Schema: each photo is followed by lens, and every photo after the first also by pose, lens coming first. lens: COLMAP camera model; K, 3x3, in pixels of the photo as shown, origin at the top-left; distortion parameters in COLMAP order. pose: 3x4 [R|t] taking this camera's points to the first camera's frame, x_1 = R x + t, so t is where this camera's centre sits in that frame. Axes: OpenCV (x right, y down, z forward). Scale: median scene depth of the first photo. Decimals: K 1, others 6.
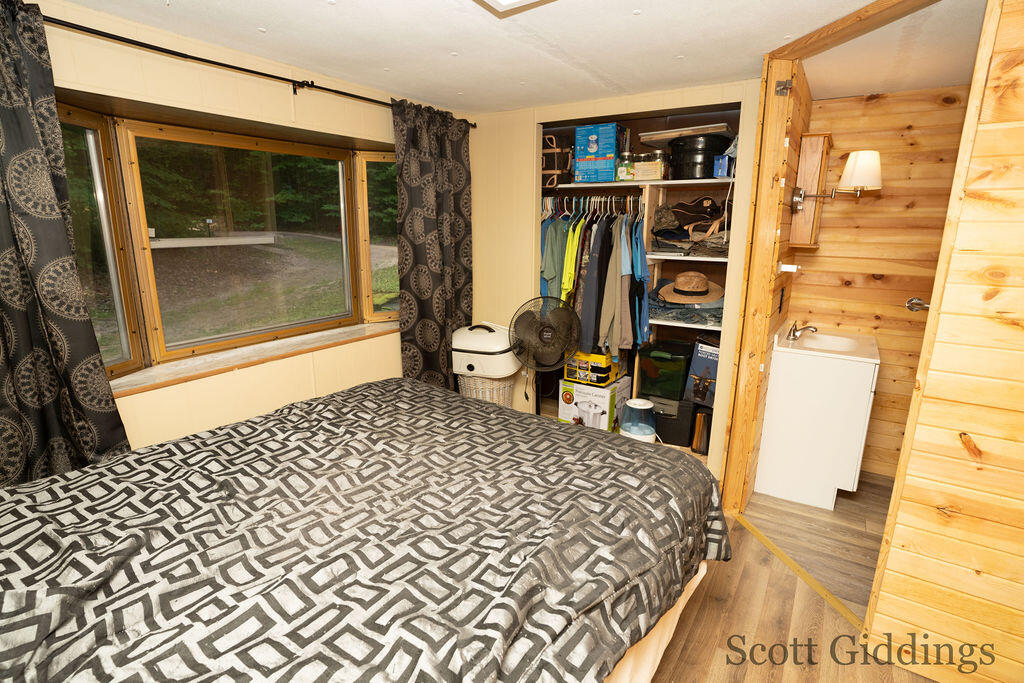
lens RADIAL K [[504.0, 0, 512.0], [0, 504.0, 341.5], [0, 0, 1]] dist [-0.086914, 0.044707]
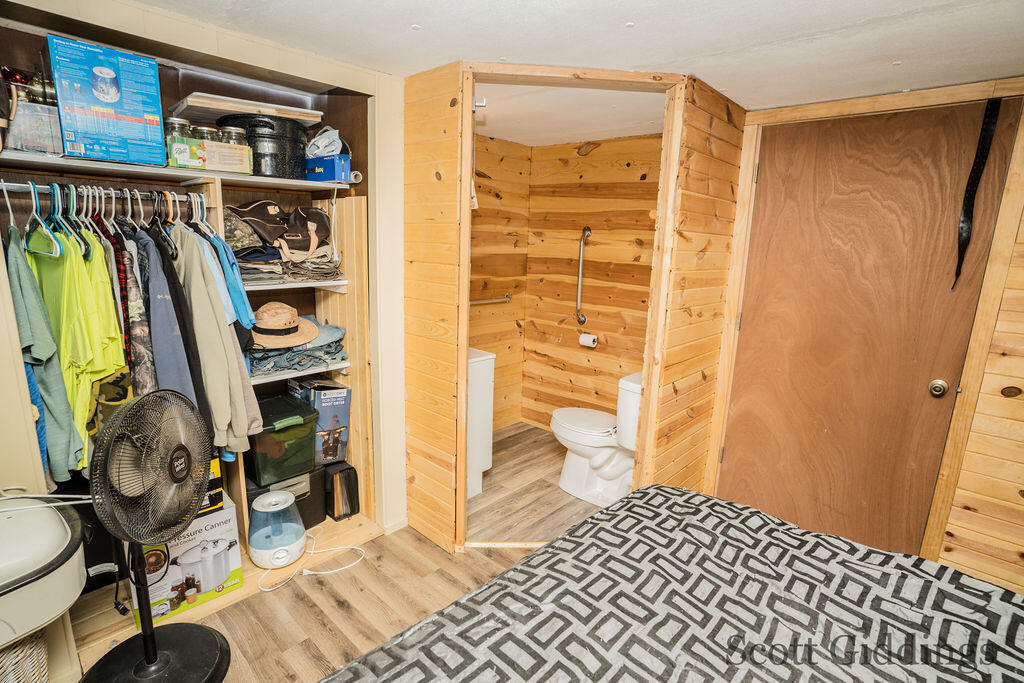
lens RADIAL K [[504.0, 0, 512.0], [0, 504.0, 341.5], [0, 0, 1]] dist [-0.086914, 0.044707]
pose [[0.152009, -0.202647, 0.967382, -0.318920], [0.193098, 0.965984, 0.172012, -0.146998], [-0.969333, 0.160652, 0.185969, 0.548620]]
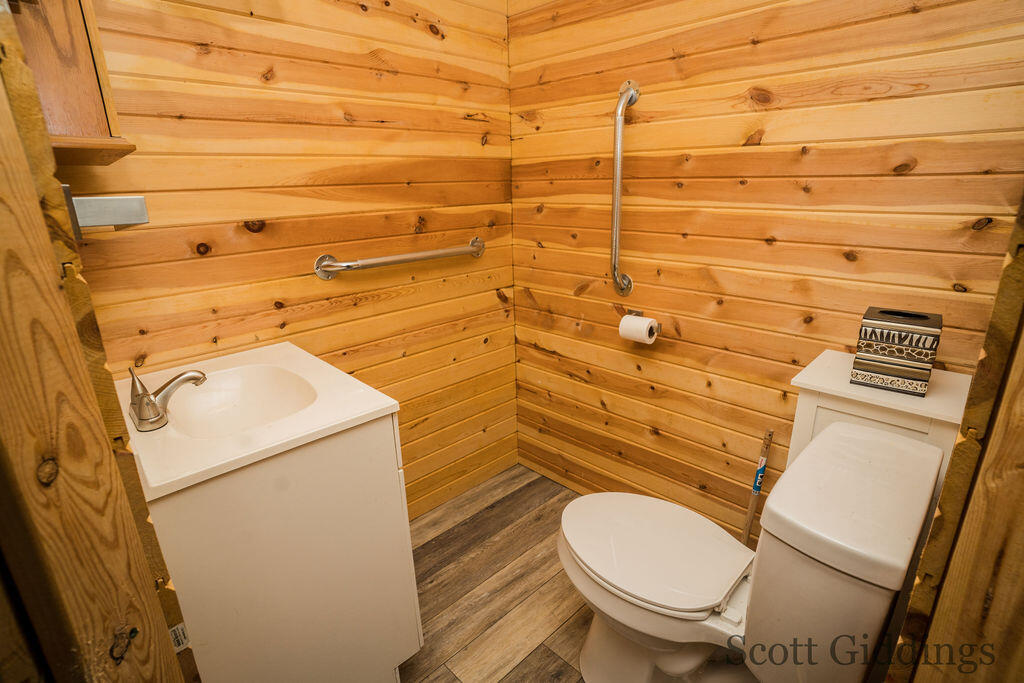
lens RADIAL K [[504.0, 0, 512.0], [0, 504.0, 341.5], [0, 0, 1]] dist [-0.086914, 0.044707]
pose [[0.202195, -0.303475, 0.931139, 0.278731], [0.246702, 0.935900, 0.251456, -0.076491], [-0.947763, 0.178871, 0.264102, 0.581372]]
